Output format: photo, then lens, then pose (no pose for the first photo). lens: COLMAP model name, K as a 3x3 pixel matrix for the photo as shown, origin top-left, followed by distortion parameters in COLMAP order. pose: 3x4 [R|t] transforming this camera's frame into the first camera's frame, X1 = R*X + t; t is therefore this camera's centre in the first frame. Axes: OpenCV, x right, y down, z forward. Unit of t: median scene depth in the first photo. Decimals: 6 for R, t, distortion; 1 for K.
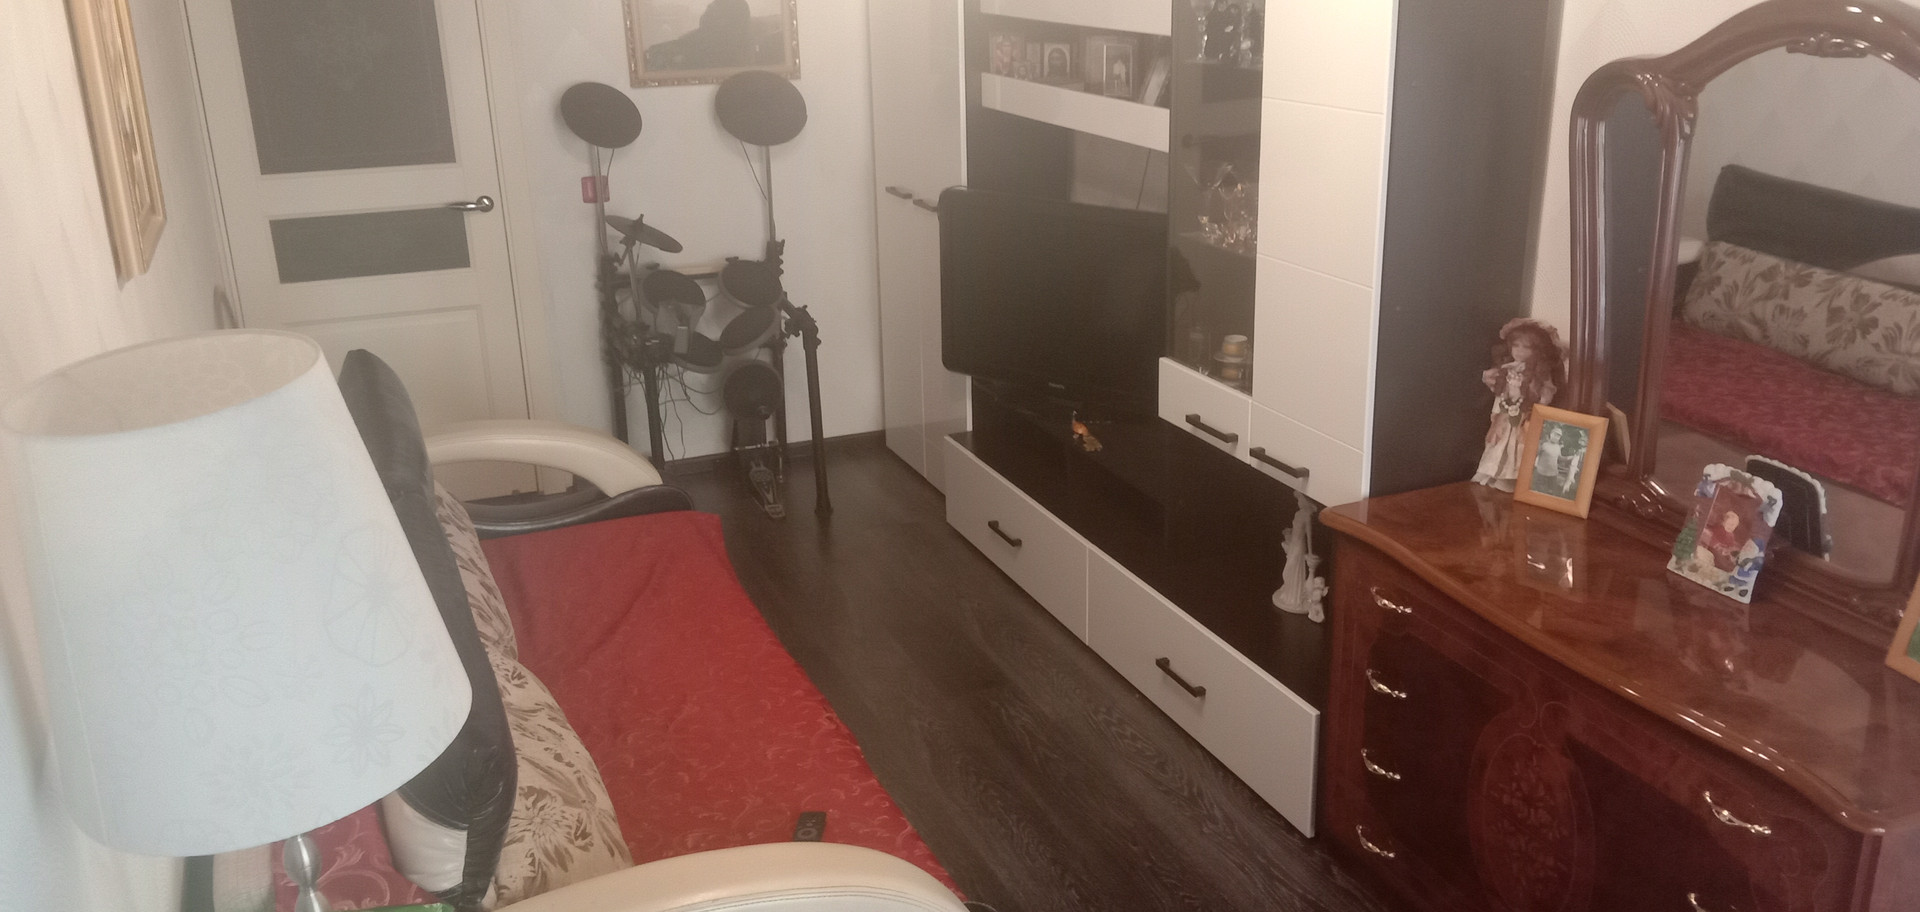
lens RADIAL K [[1541.2, 0, 995.8], [0, 1541.2, 387.0], [0, 0, 1]] dist [0.093724, -0.003892]
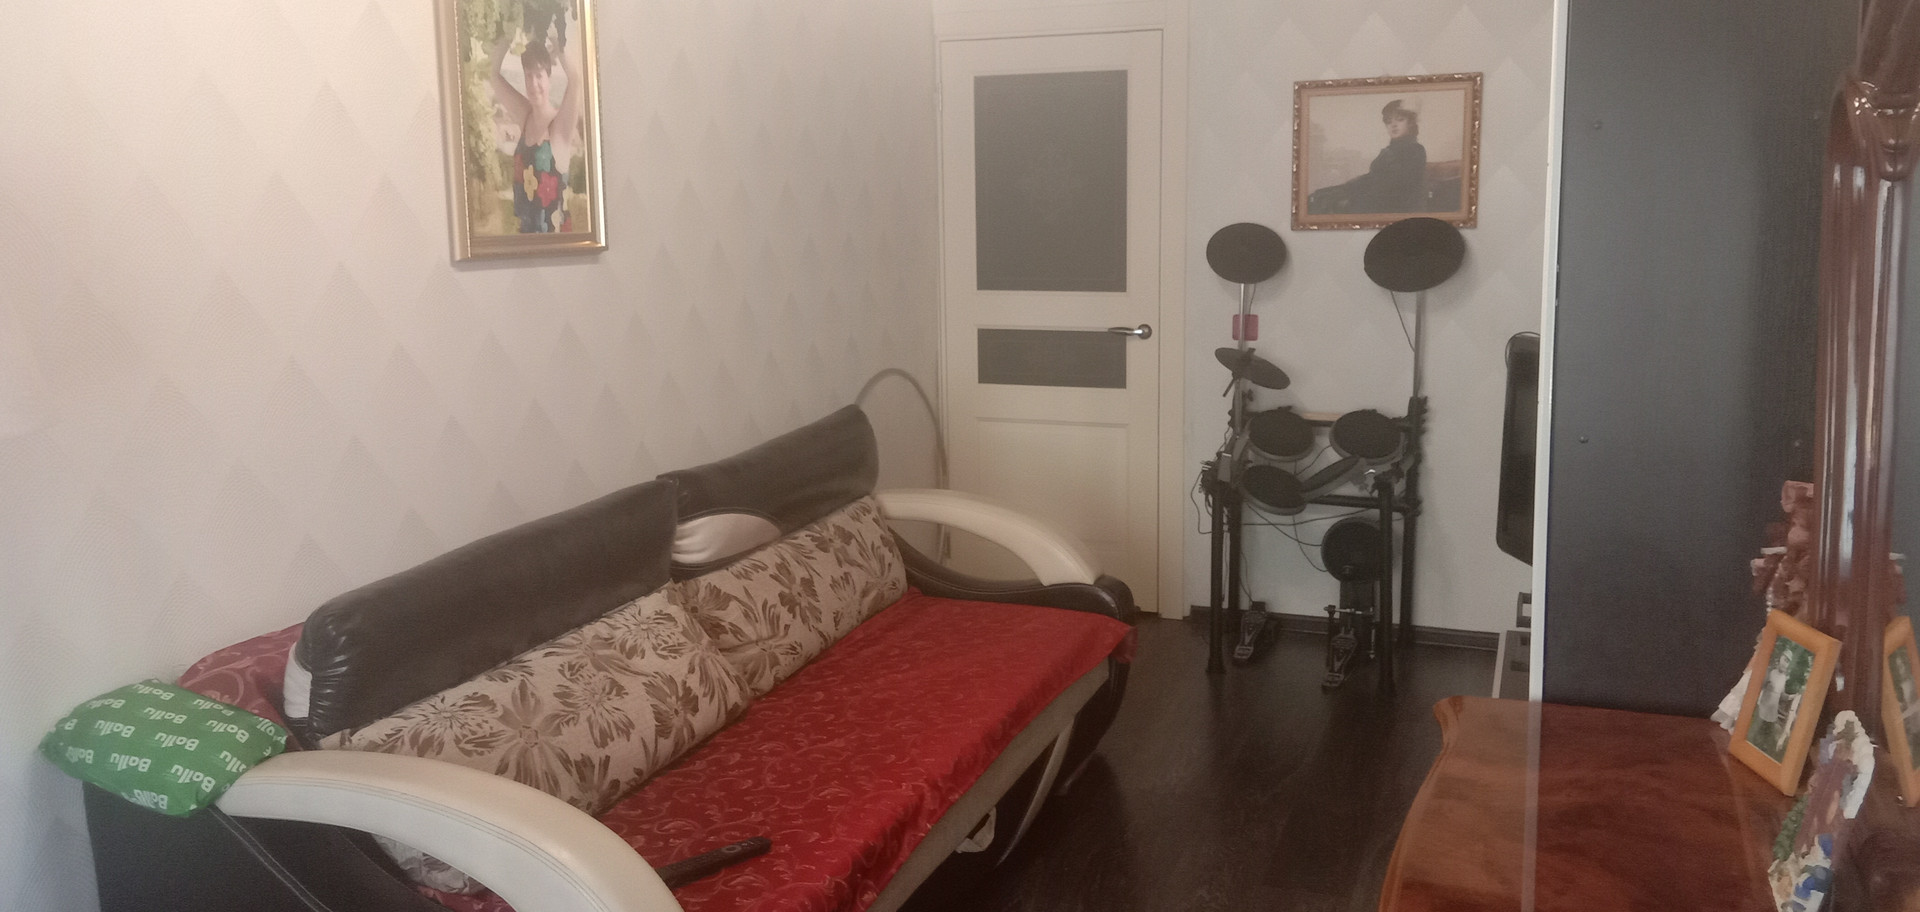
lens RADIAL K [[1541.2, 0, 995.8], [0, 1541.2, 387.0], [0, 0, 1]] dist [0.093724, -0.003892]
pose [[0.707253, 0.090219, -0.701180, 0.347692], [-0.200455, 0.976710, -0.076521, 0.021885], [0.677946, 0.194675, 0.708866, 0.184051]]
